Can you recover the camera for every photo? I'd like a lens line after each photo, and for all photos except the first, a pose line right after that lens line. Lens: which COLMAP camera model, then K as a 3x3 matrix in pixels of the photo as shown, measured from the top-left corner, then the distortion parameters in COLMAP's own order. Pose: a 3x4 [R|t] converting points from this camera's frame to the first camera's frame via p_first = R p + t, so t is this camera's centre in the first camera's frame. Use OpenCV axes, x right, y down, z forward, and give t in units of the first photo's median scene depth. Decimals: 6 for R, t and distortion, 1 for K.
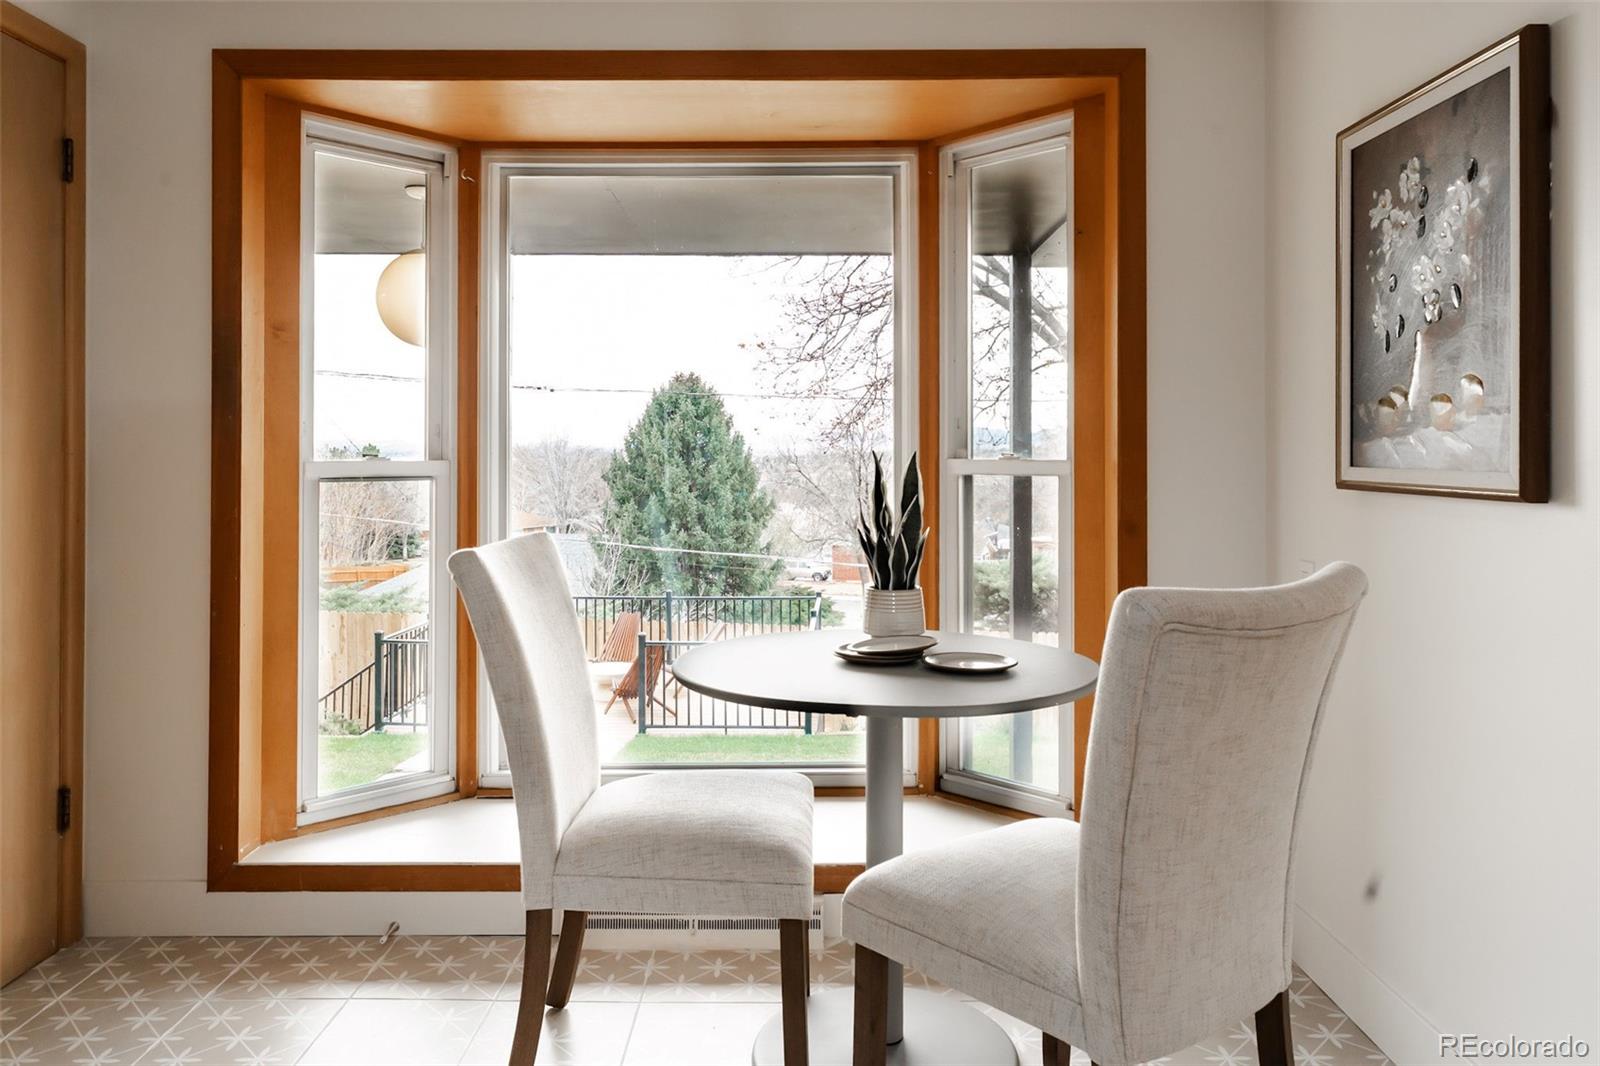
lens RADIAL K [[1059.0, 0, 803.2], [0, 1059.0, 445.1], [0, 0, 1]] dist [-0.003778, -0.000339]
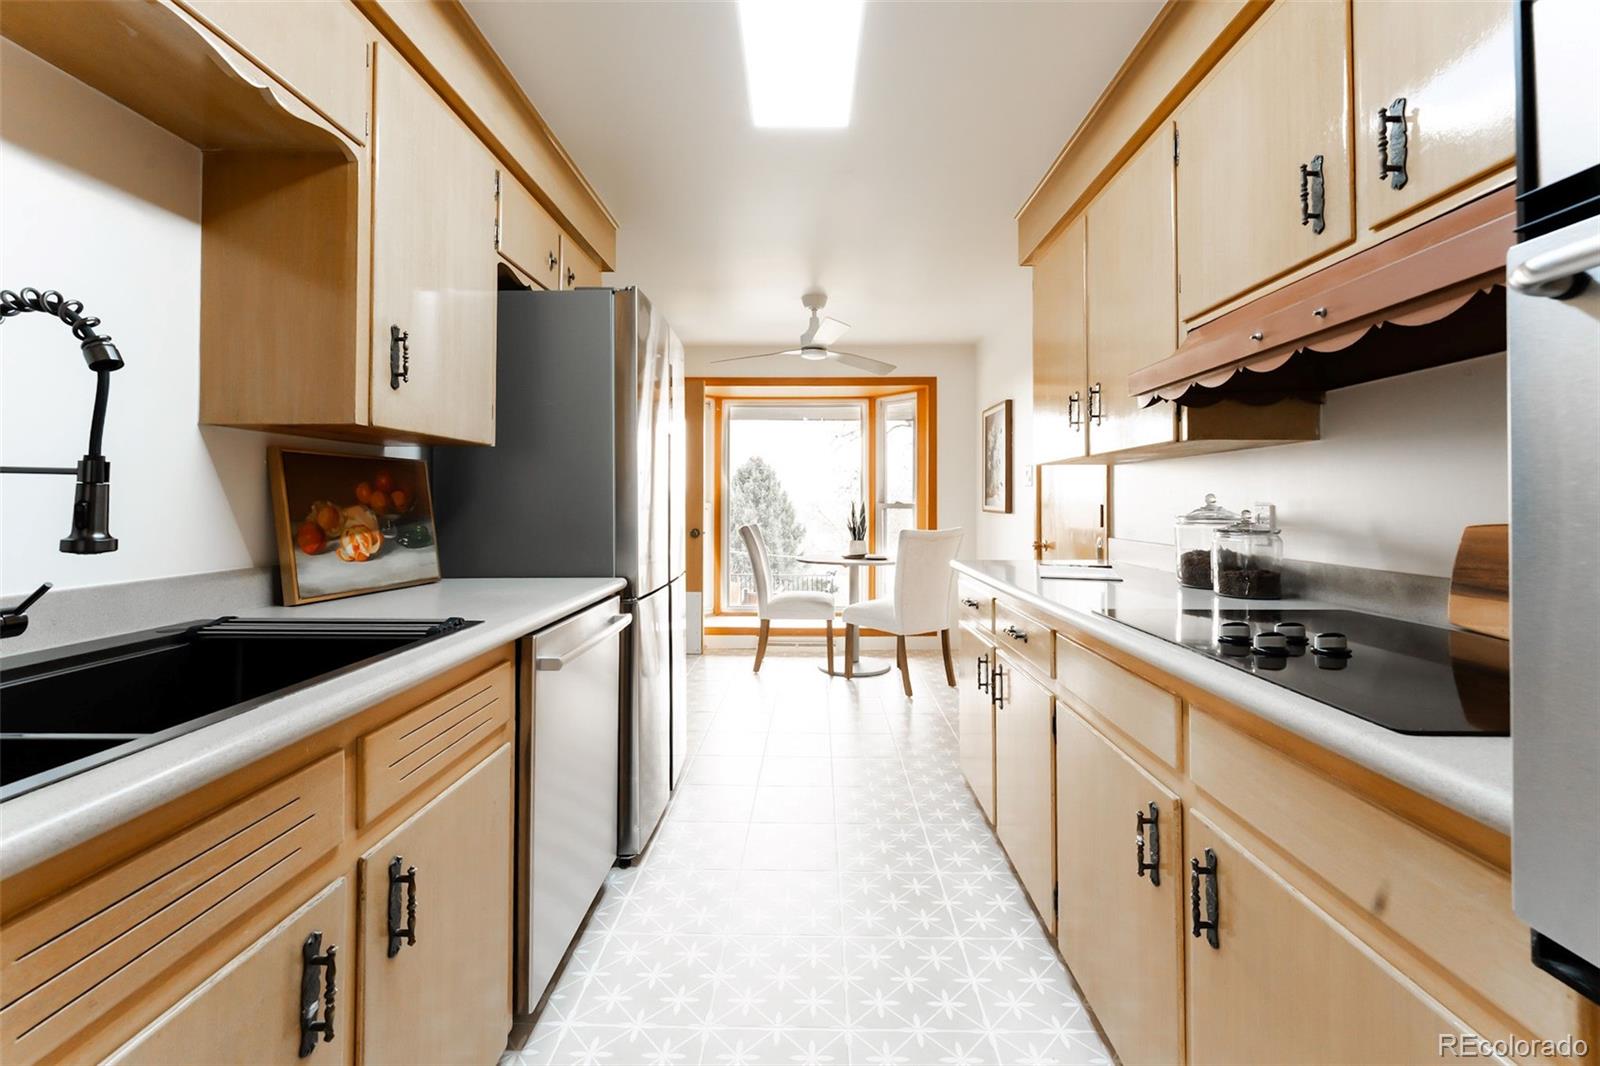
lens RADIAL K [[634.9, 0, 802.5], [0, 634.9, 474.6], [0, 0, 1]] dist [-0.002278, -0.000214]
pose [[0.999597, -0.000070, -0.028377, -0.037905], [-0.000887, 0.999431, -0.033714, -0.010086], [0.028363, 0.033726, 0.999029, -1.108768]]
